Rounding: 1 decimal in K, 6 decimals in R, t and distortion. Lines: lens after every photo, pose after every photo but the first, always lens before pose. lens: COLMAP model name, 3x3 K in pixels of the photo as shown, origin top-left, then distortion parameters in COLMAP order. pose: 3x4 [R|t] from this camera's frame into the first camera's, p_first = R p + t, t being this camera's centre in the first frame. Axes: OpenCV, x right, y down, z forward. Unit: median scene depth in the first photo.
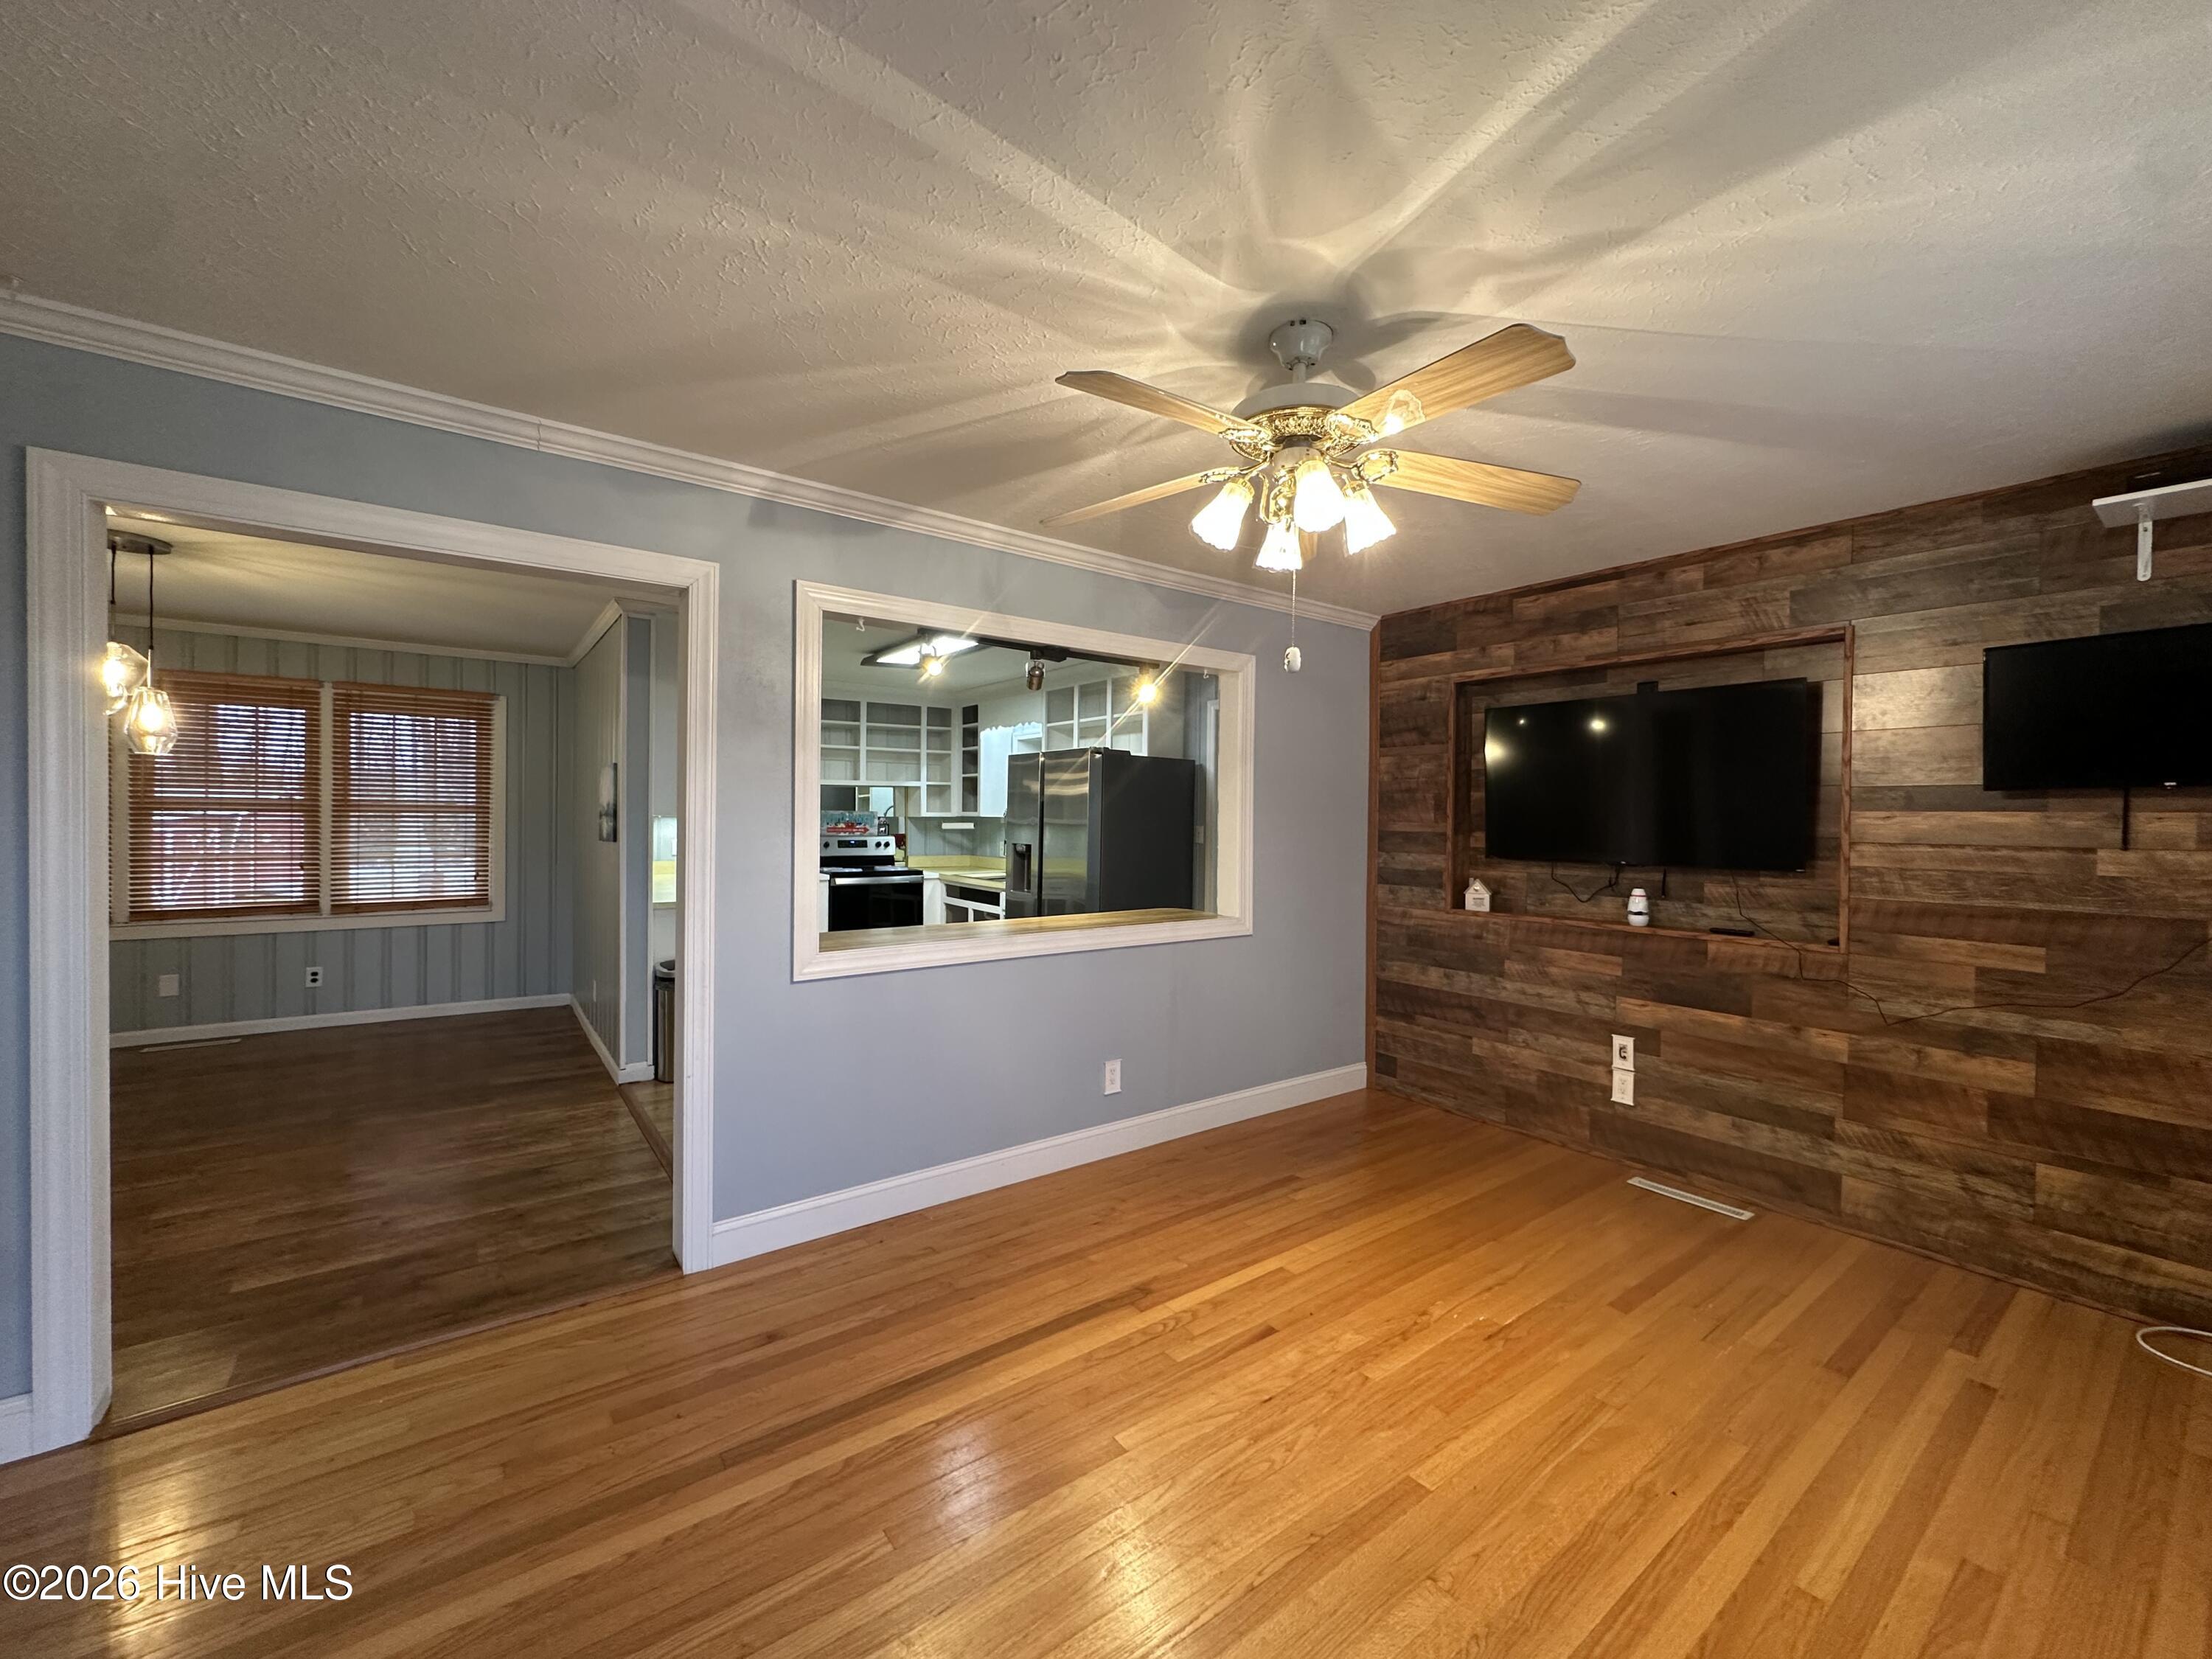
lens RADIAL K [[862.8, 0, 1111.1], [0, 862.8, 826.1], [0, 0, 1]] dist [0.000469, 0.000326]
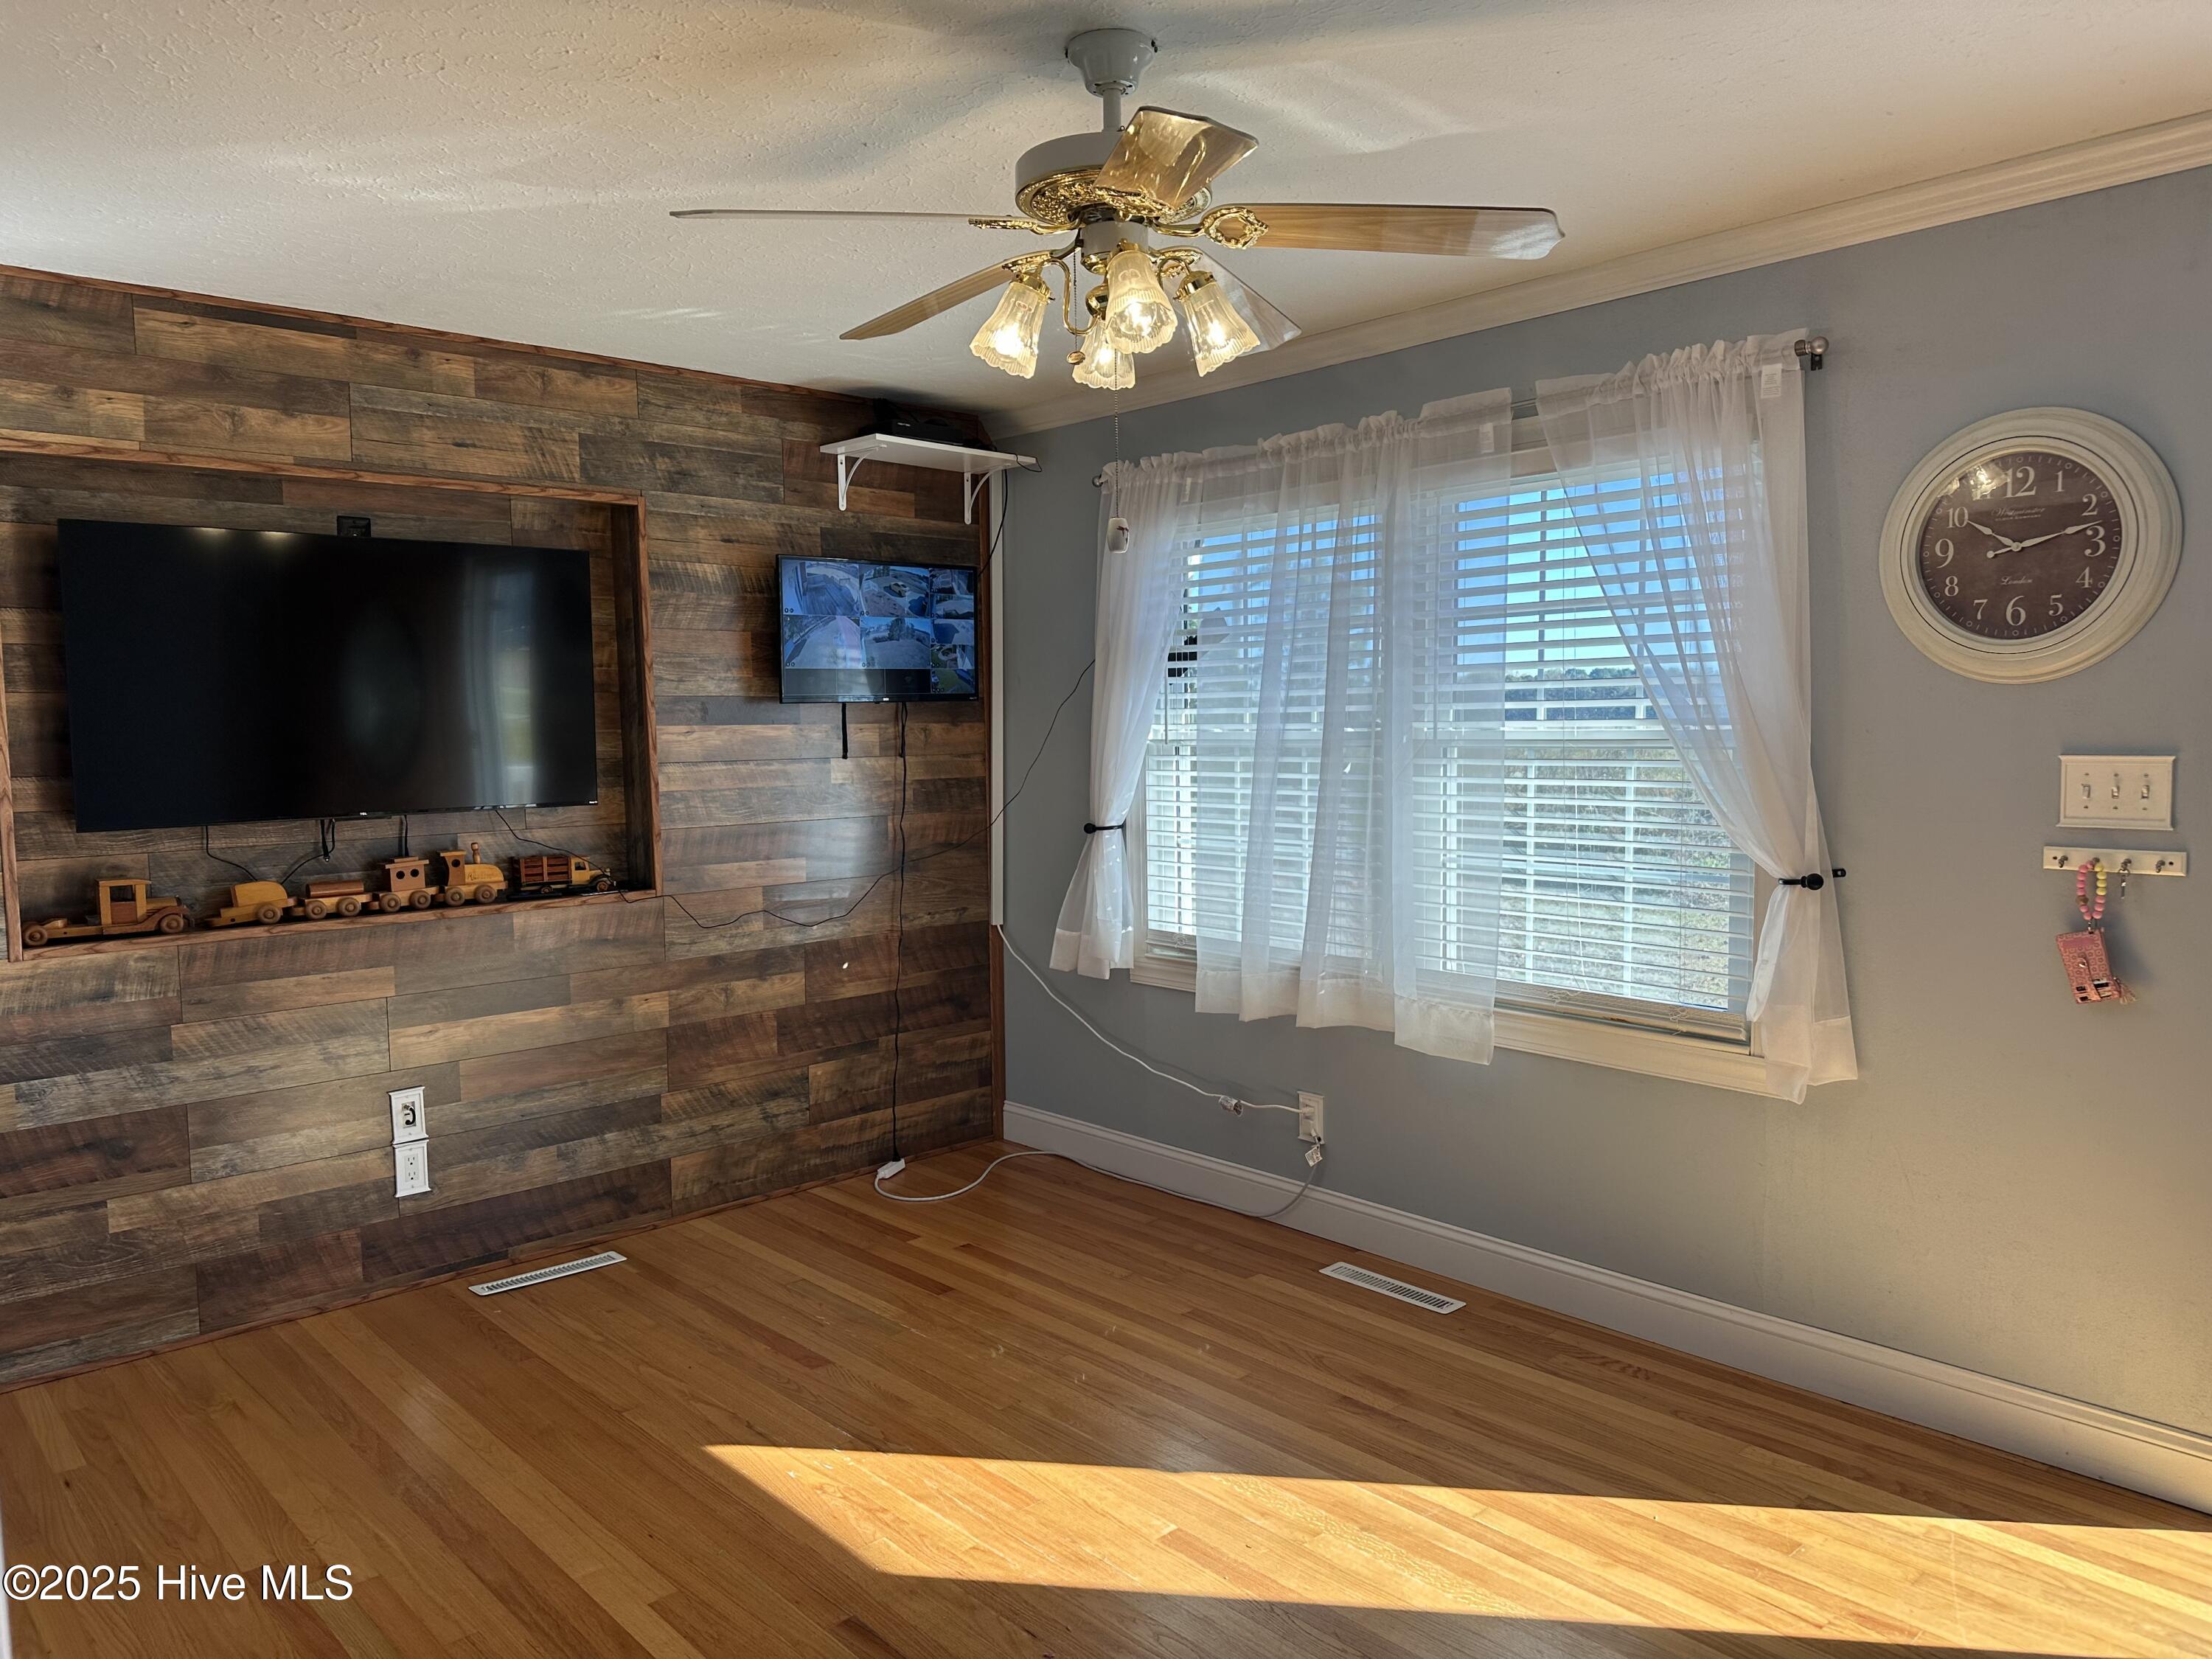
lens RADIAL K [[1569.5, 0, 1106.0], [0, 1569.5, 829.5], [0, 0, 1]] dist [0.061212, -0.093254]
pose [[-0.102009, -0.092762, 0.990449, -0.714246], [0.015172, 0.995382, 0.094787, -0.056439], [-0.994668, 0.024697, -0.100130, 0.745236]]
